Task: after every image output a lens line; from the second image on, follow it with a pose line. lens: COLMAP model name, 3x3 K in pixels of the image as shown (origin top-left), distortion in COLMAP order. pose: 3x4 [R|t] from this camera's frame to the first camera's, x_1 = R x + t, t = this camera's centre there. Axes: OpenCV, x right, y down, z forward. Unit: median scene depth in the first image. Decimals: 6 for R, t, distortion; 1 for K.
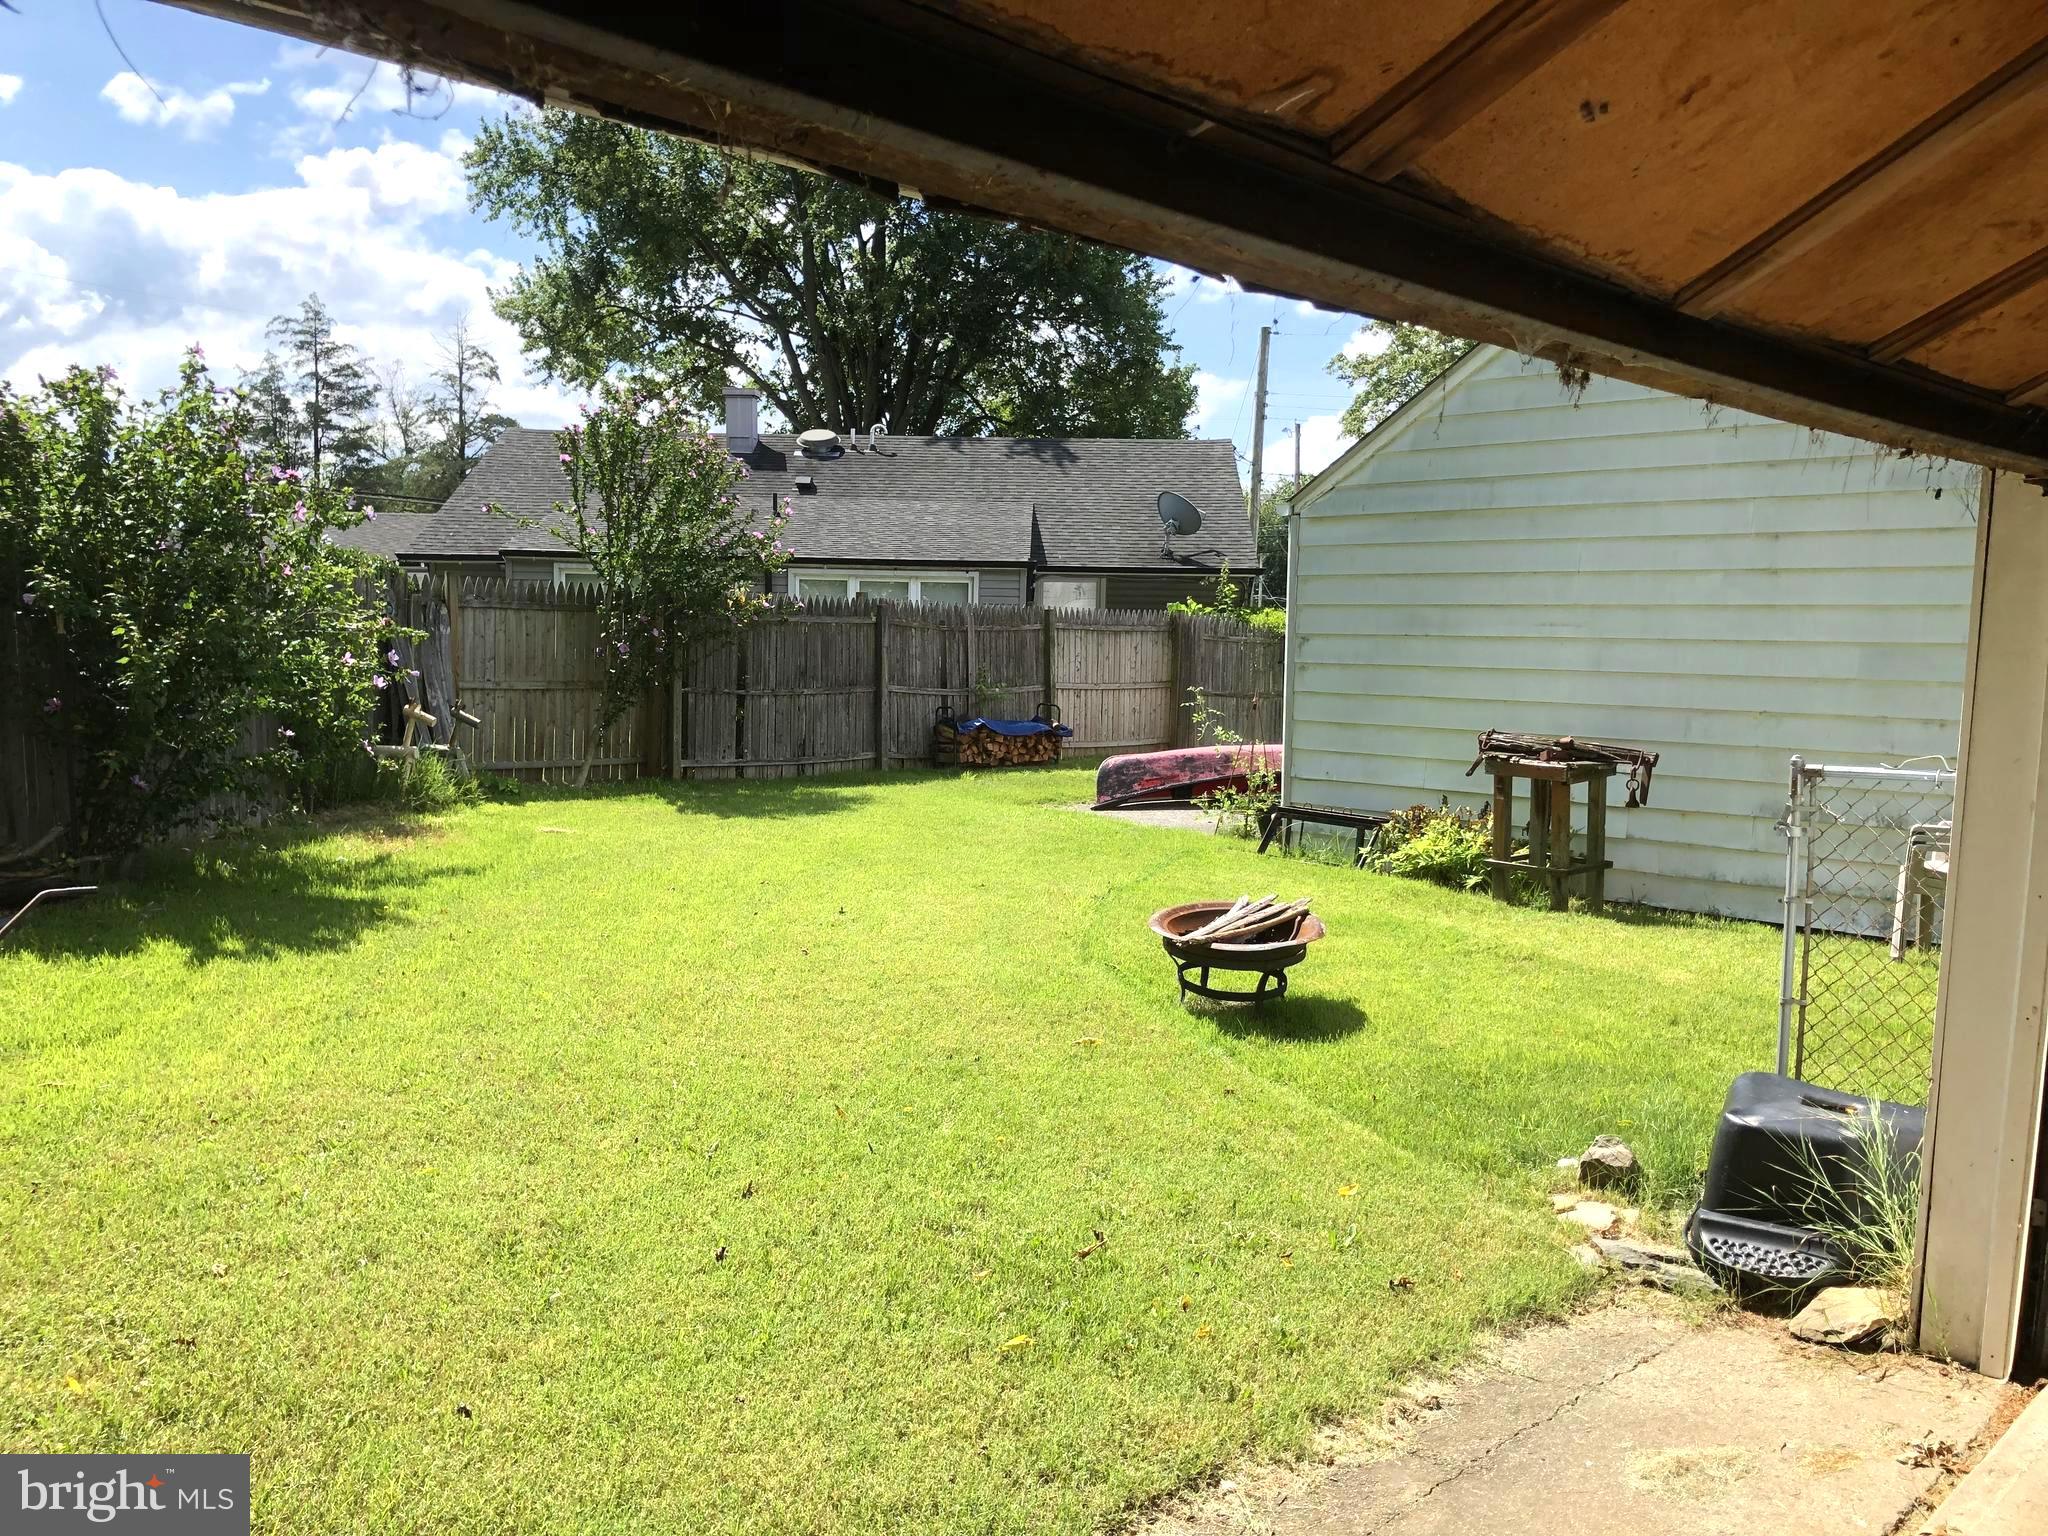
lens RADIAL K [[1641.3, 0, 1024.0], [0, 1641.3, 768.0], [0, 0, 1]] dist [0.002685, -0.045790]
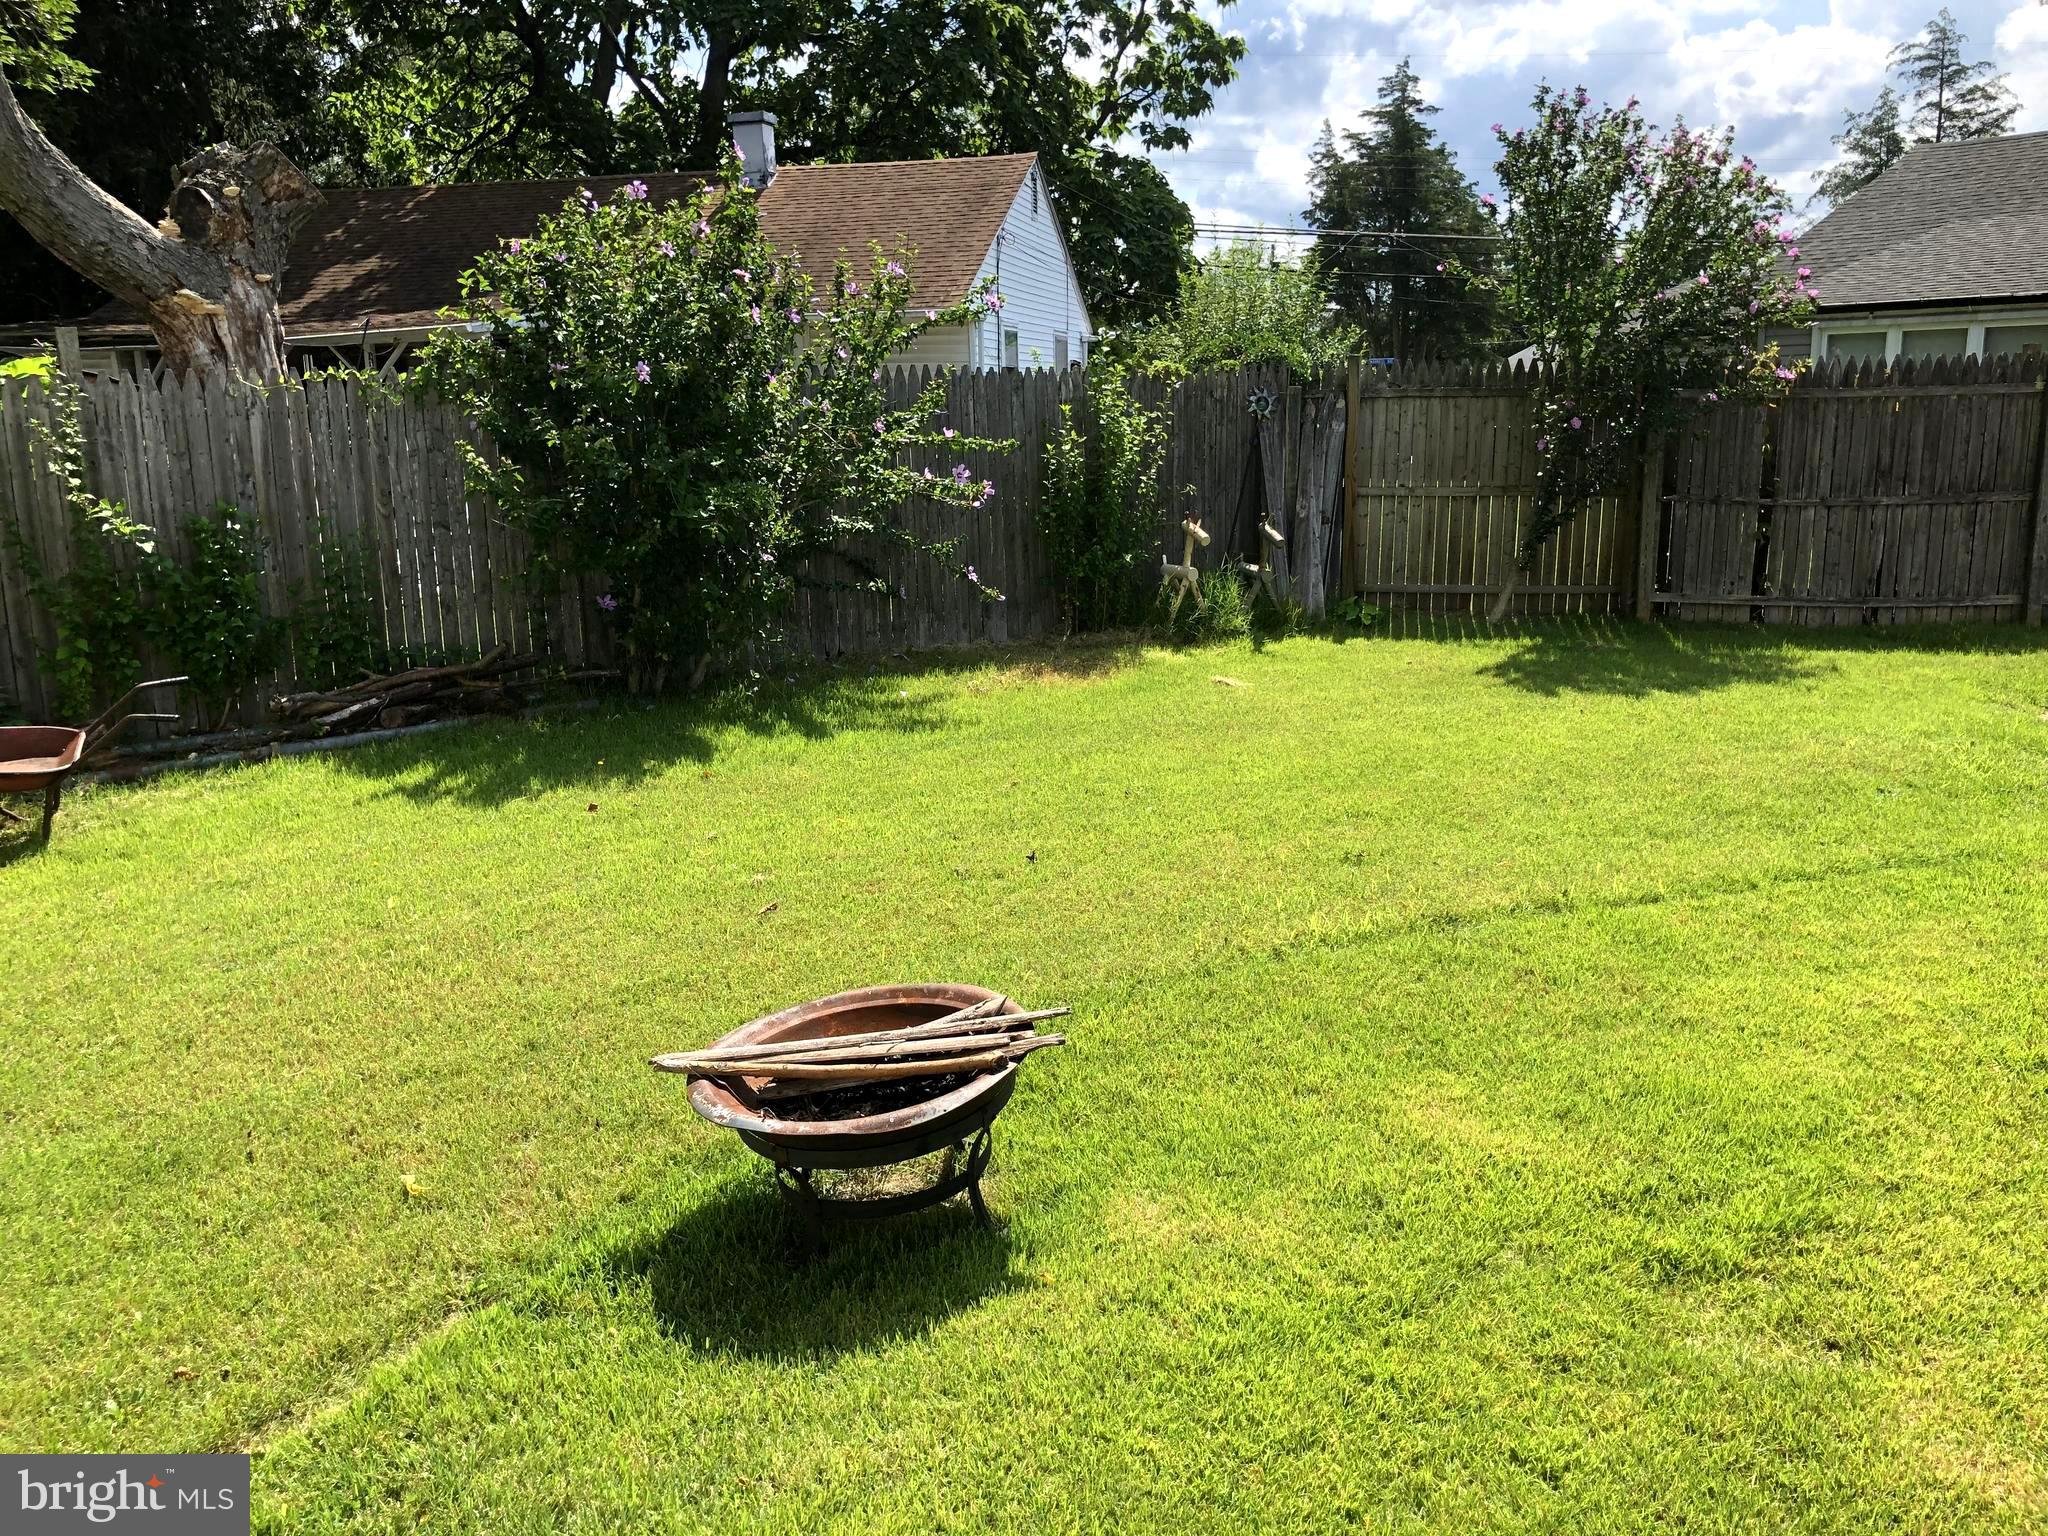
lens RADIAL K [[1641.3, 0, 1024.0], [0, 1641.3, 768.0], [0, 0, 1]] dist [0.002685, -0.045790]
pose [[0.558286, 0.148653, -0.816223, 0.233723], [-0.033636, 0.987064, 0.156761, -0.031286], [0.828967, -0.060063, 0.556064, 0.318936]]
